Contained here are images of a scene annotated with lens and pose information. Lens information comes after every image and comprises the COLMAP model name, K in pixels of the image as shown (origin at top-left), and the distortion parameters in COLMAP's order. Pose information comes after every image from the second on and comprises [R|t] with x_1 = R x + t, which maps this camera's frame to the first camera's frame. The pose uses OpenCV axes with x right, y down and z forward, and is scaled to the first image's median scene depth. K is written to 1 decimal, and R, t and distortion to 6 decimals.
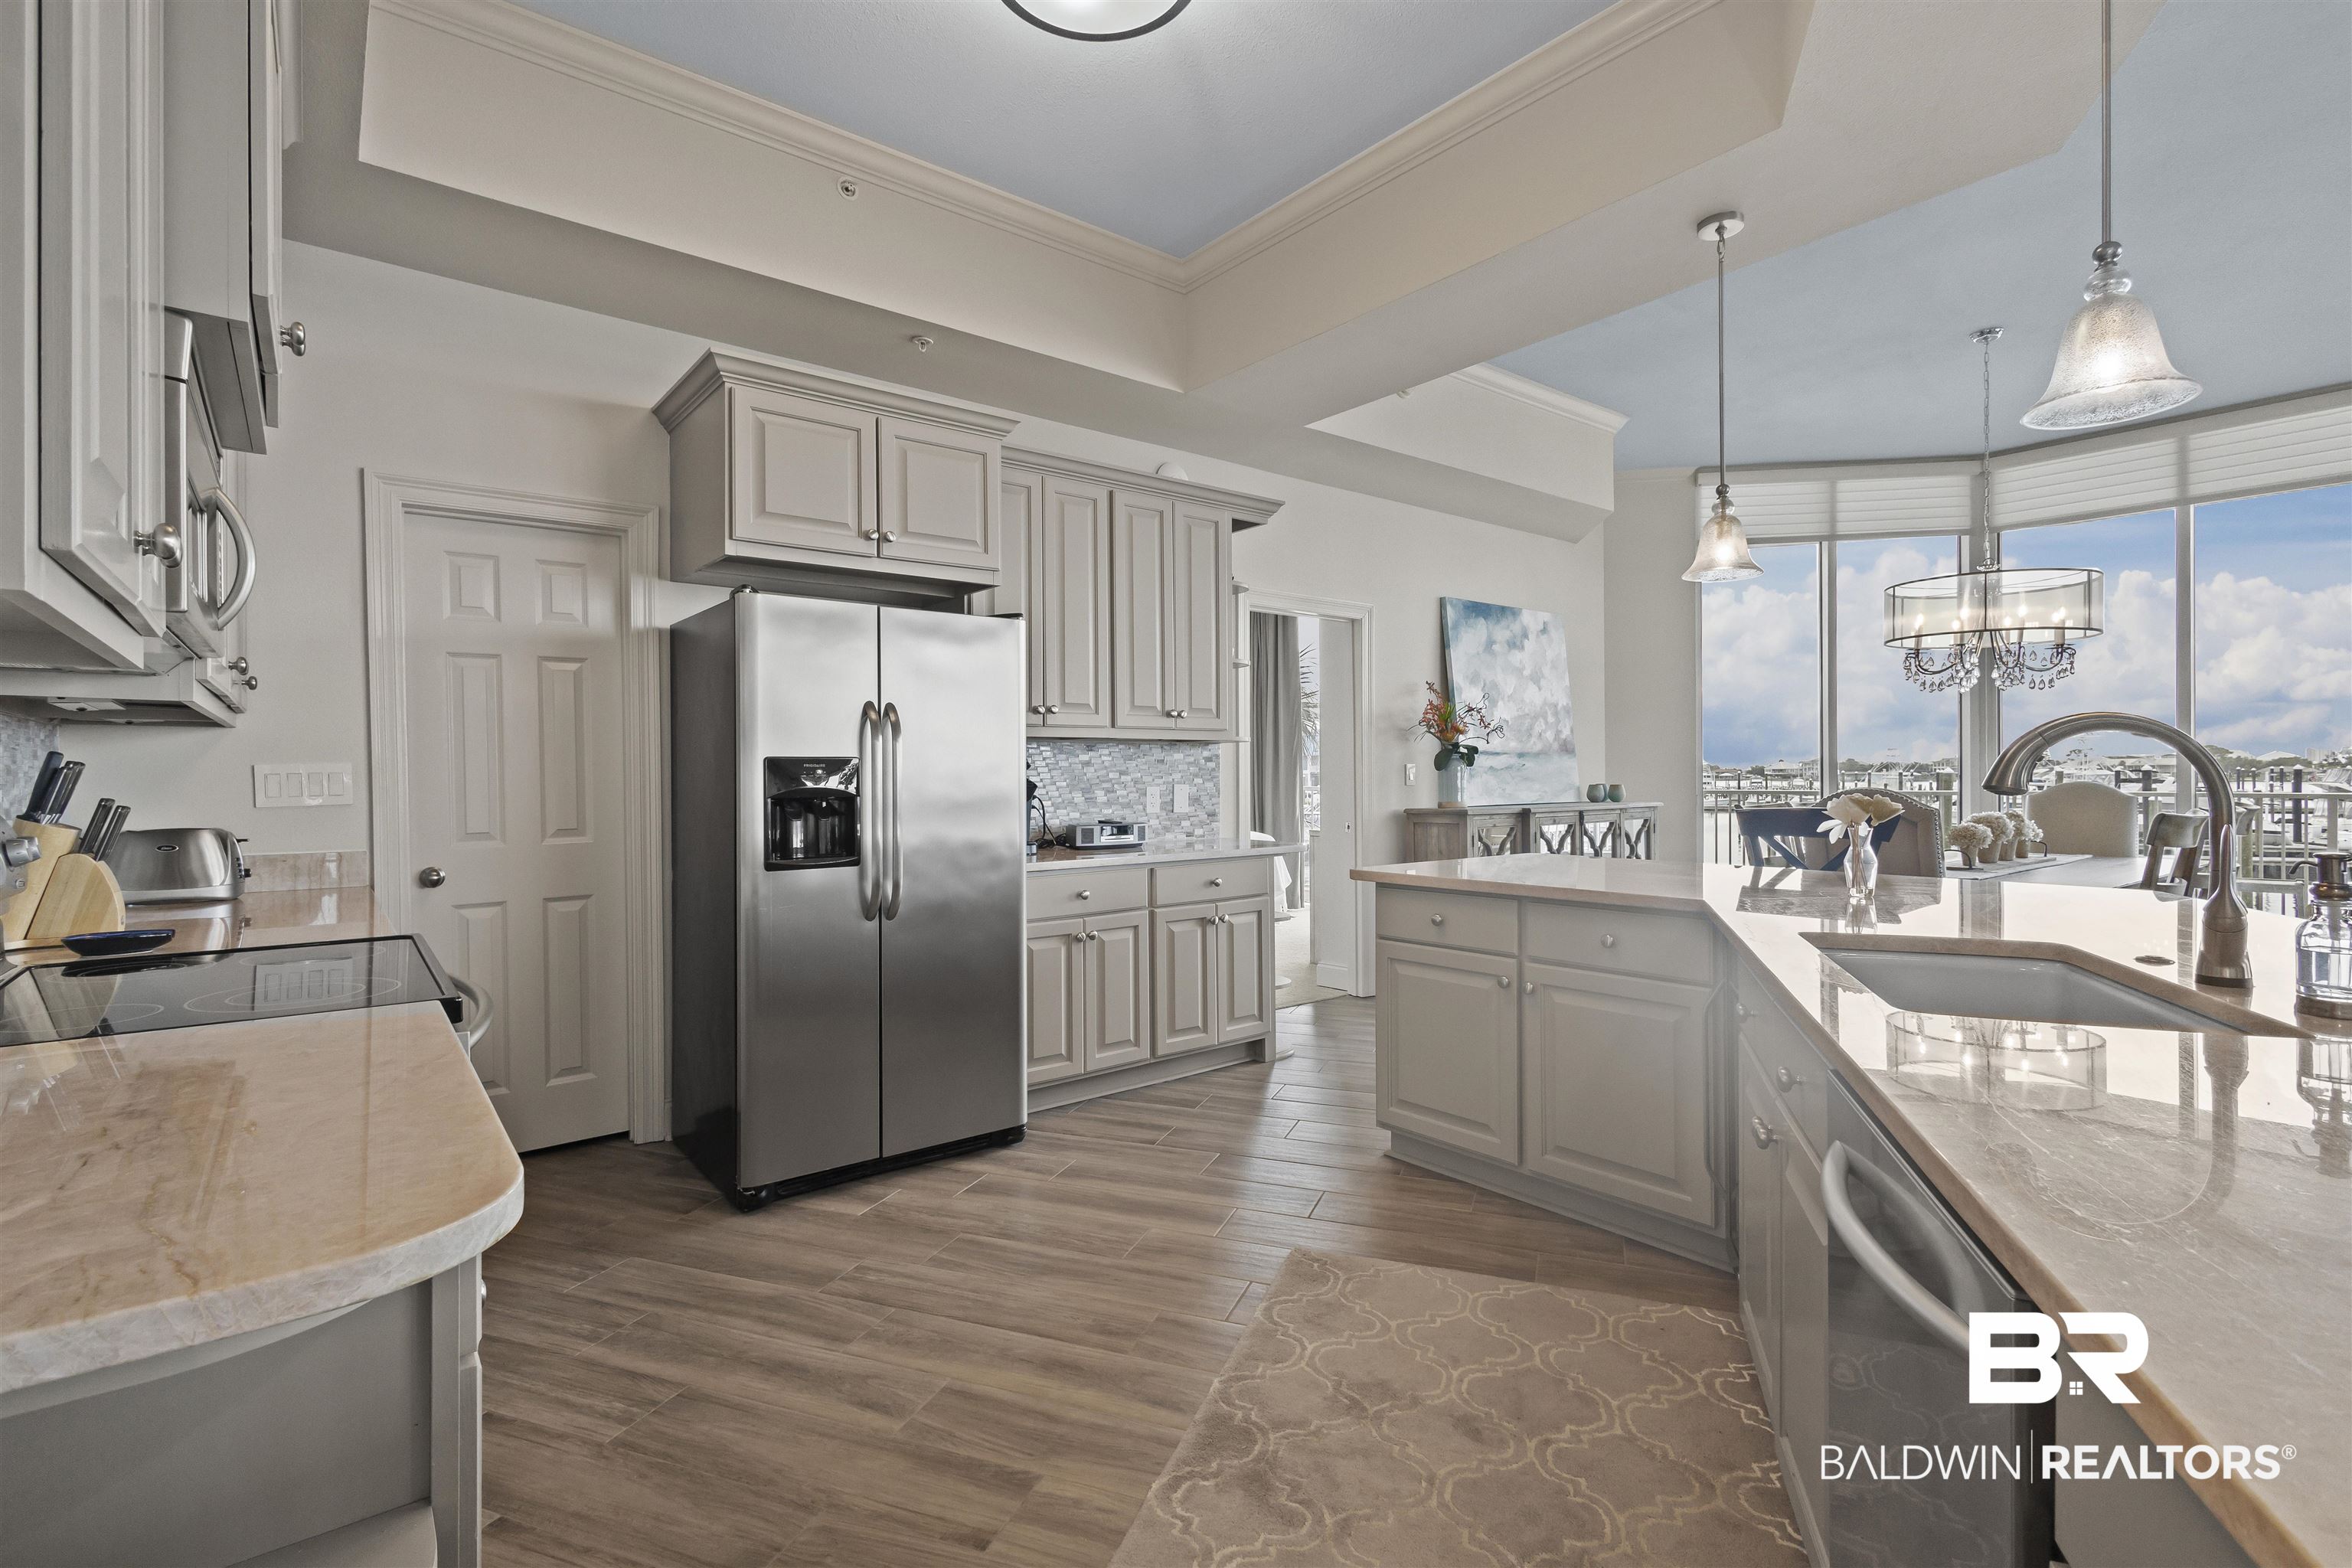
lens RADIAL K [[1077.8, 0, 1180.4], [0, 1077.8, 775.0], [0, 0, 1]] dist [0.005347, 0.000399]
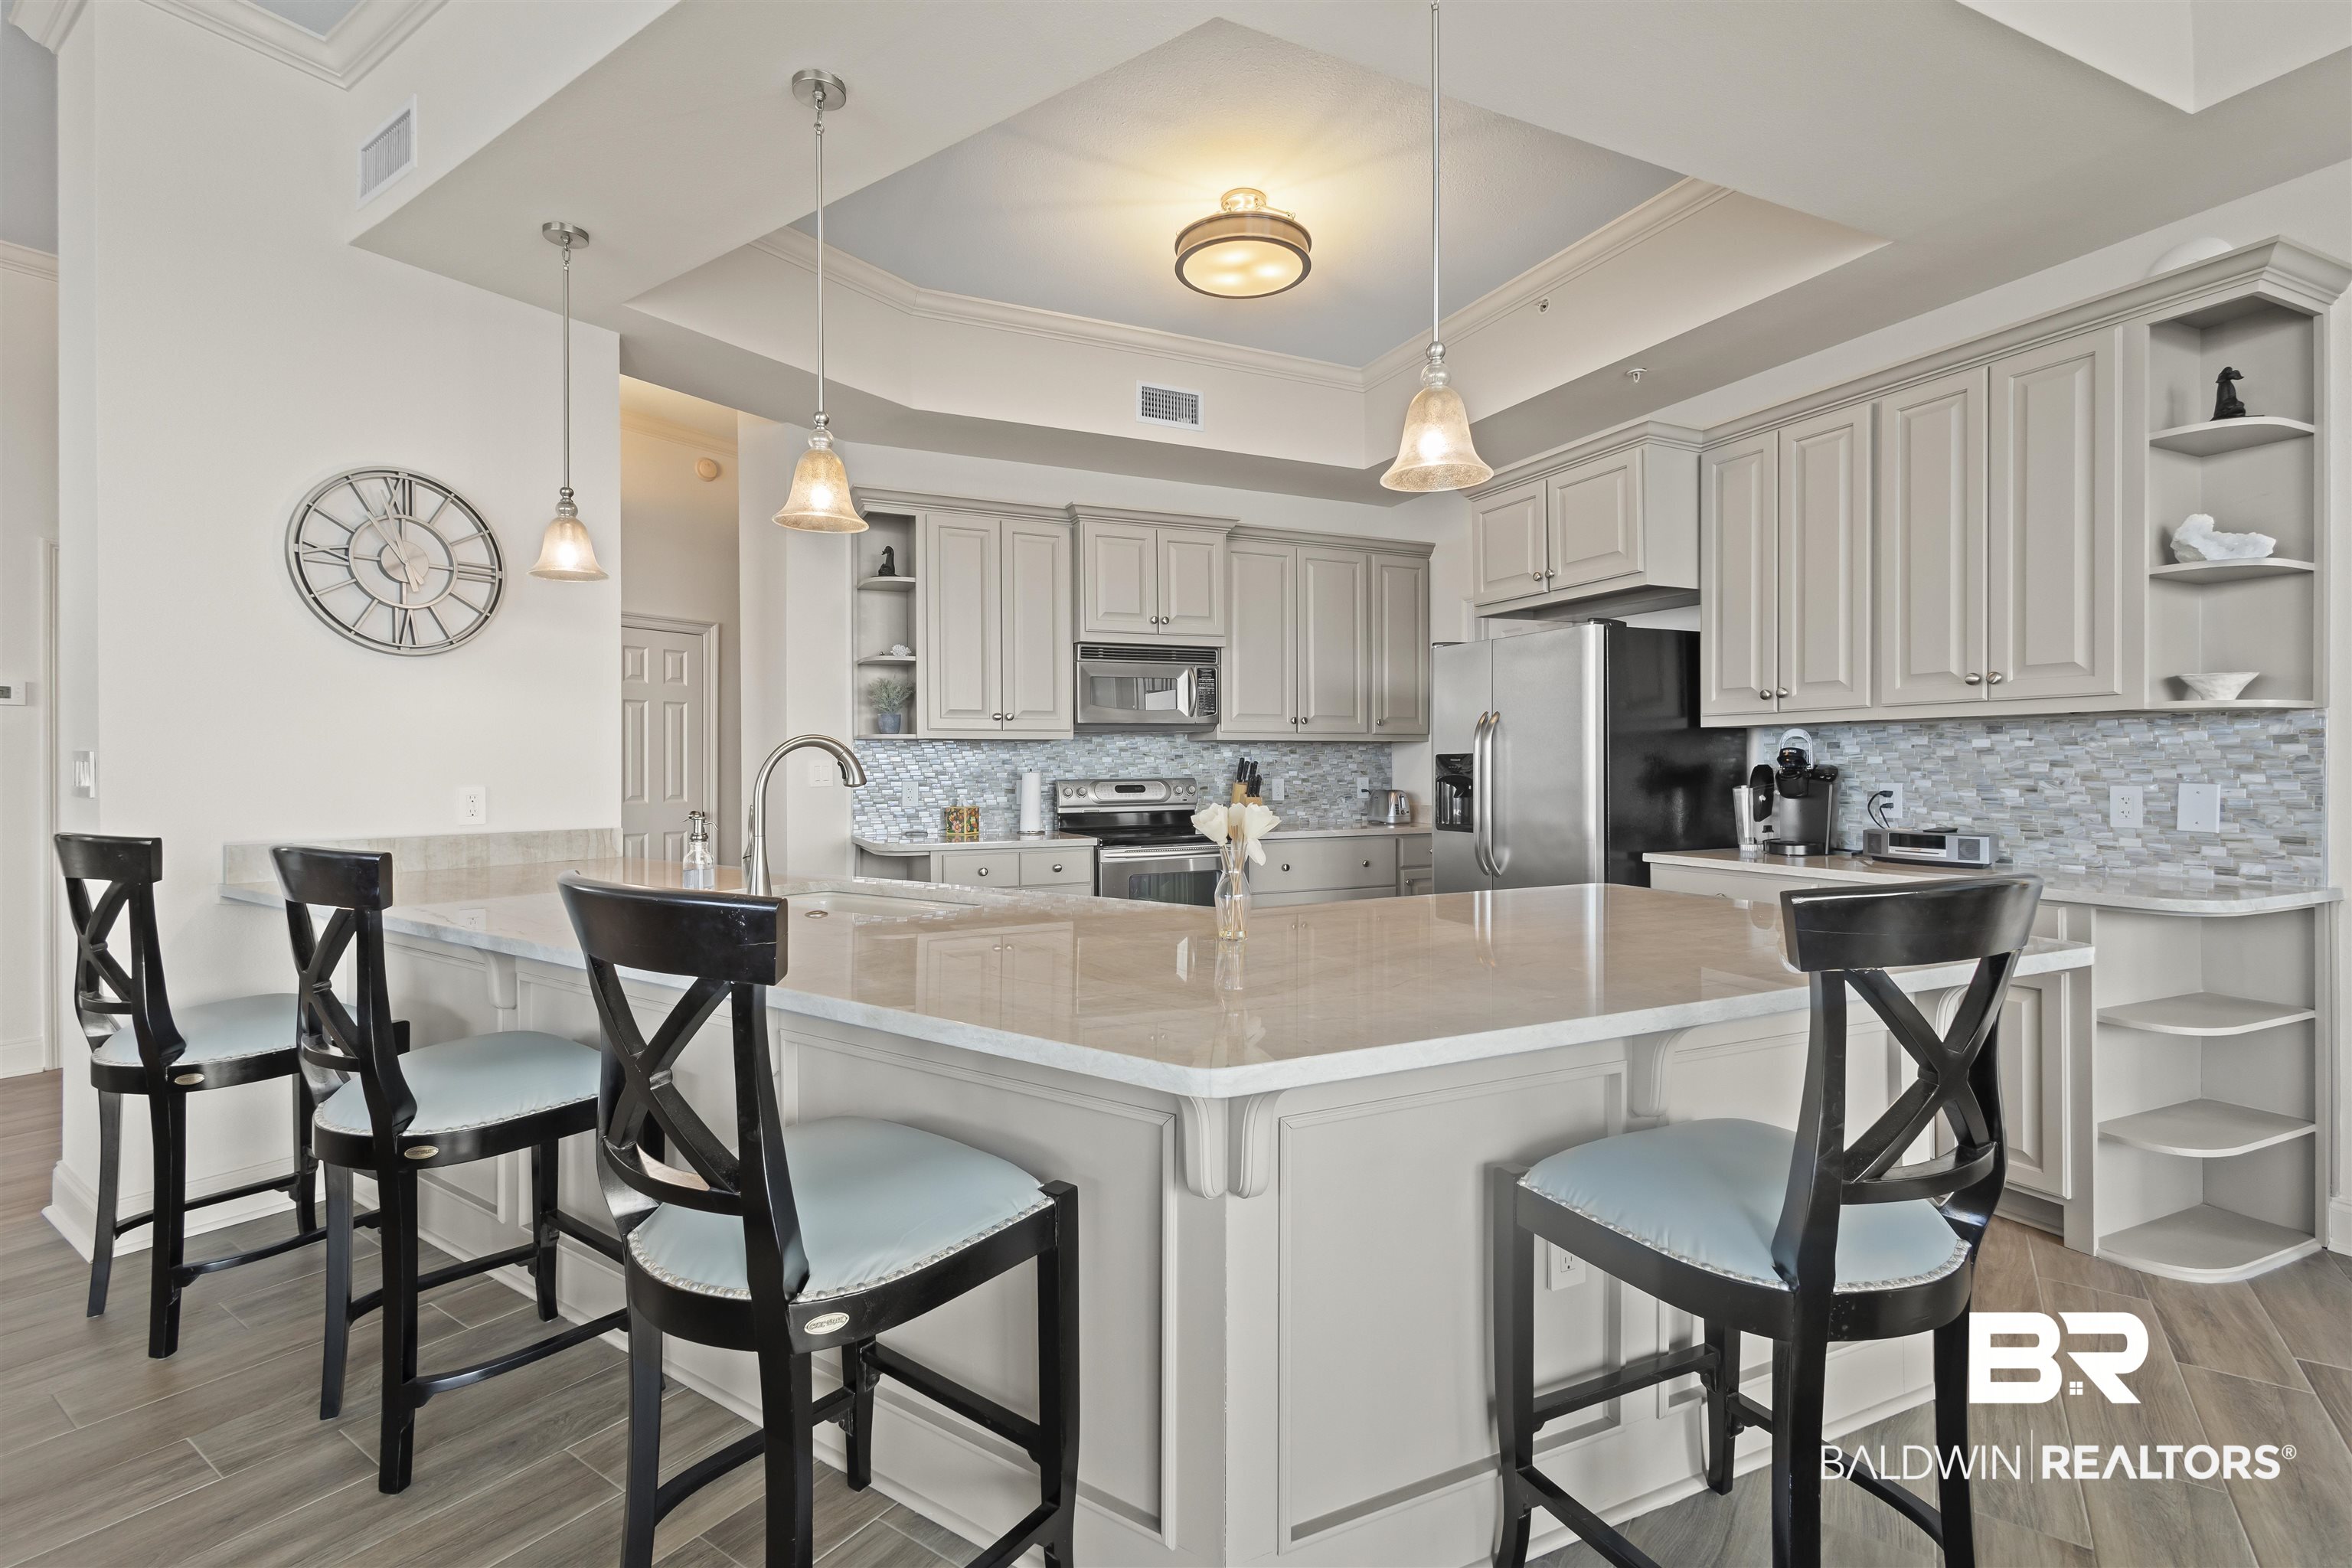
lens RADIAL K [[1077.8, 0, 1174.6], [0, 1077.8, 774.8], [0, 0, 1]] dist [0.005347, 0.000399]
pose [[-0.253283, 0.010434, -0.967336, 0.755830], [0.001006, 0.999944, 0.010522, -0.002759], [0.967392, 0.001692, -0.253279, 0.653133]]
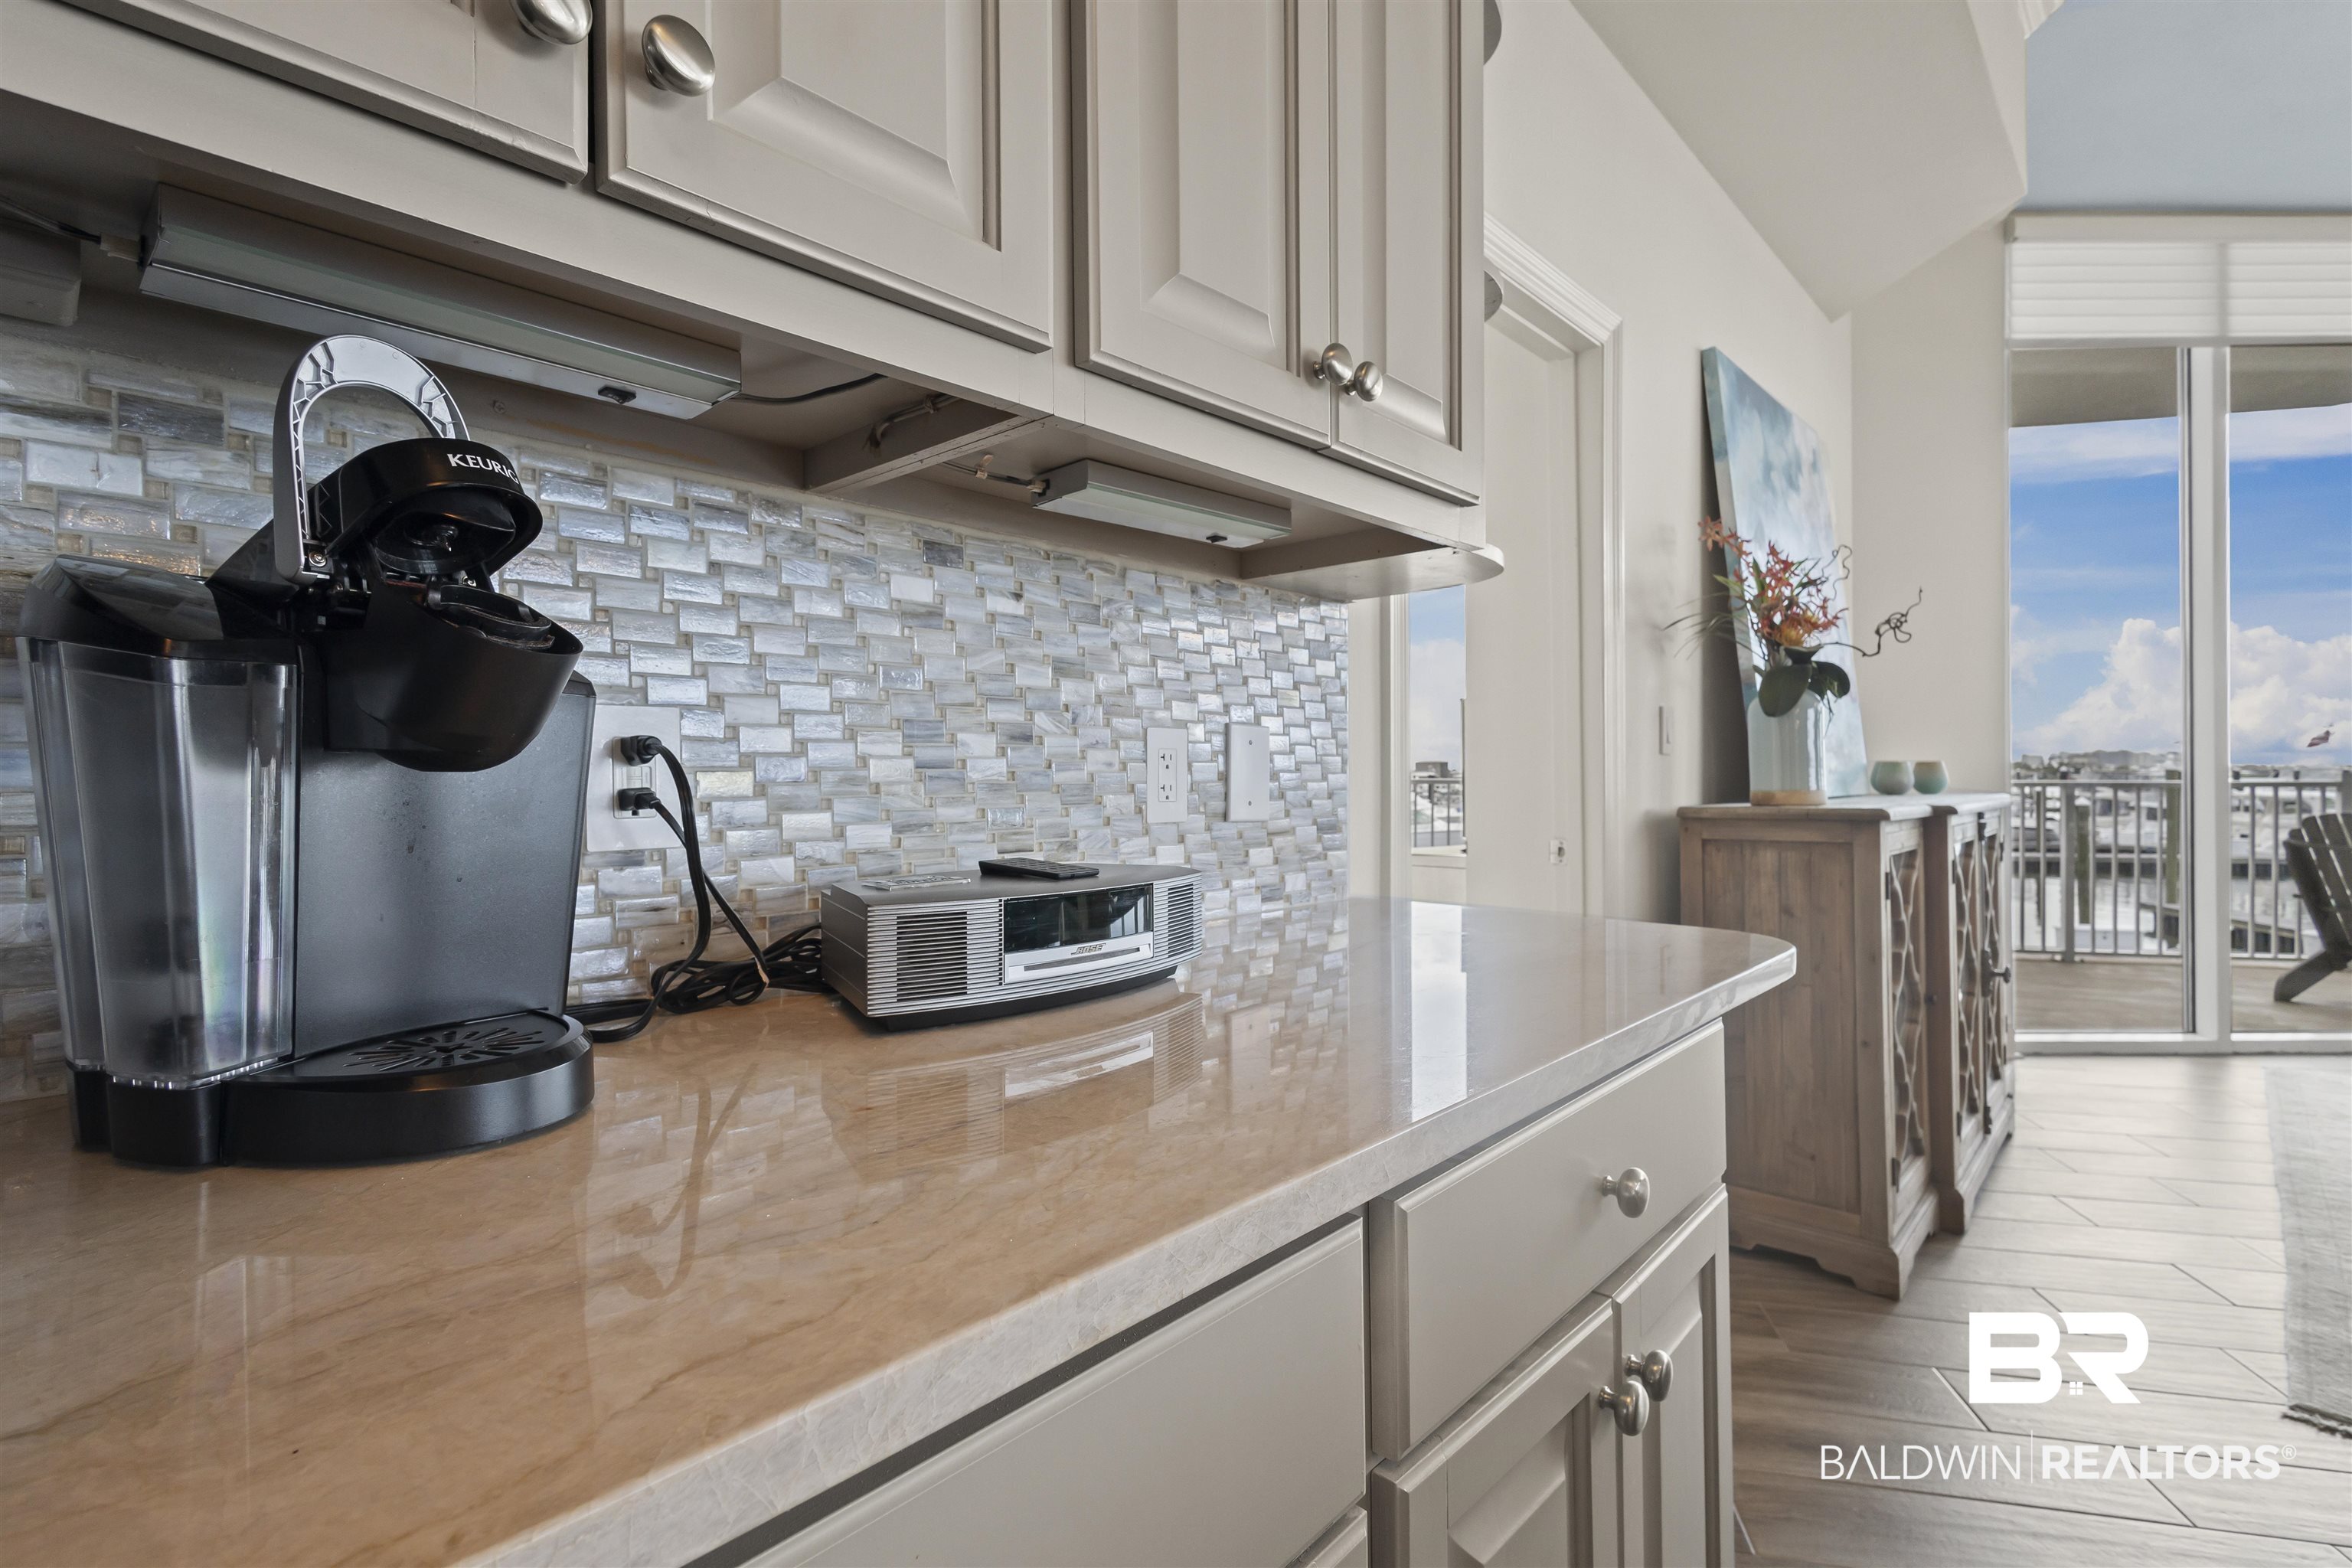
lens RADIAL K [[1077.8, 0, 1166.7], [0, 1077.8, 771.9], [0, 0, 1]] dist [0.005347, 0.000399]
pose [[0.990190, 0.000009, 0.139725, -0.067386], [0.000730, 0.999986, -0.005237, 0.024552], [-0.139724, 0.005288, 0.990176, 0.759132]]
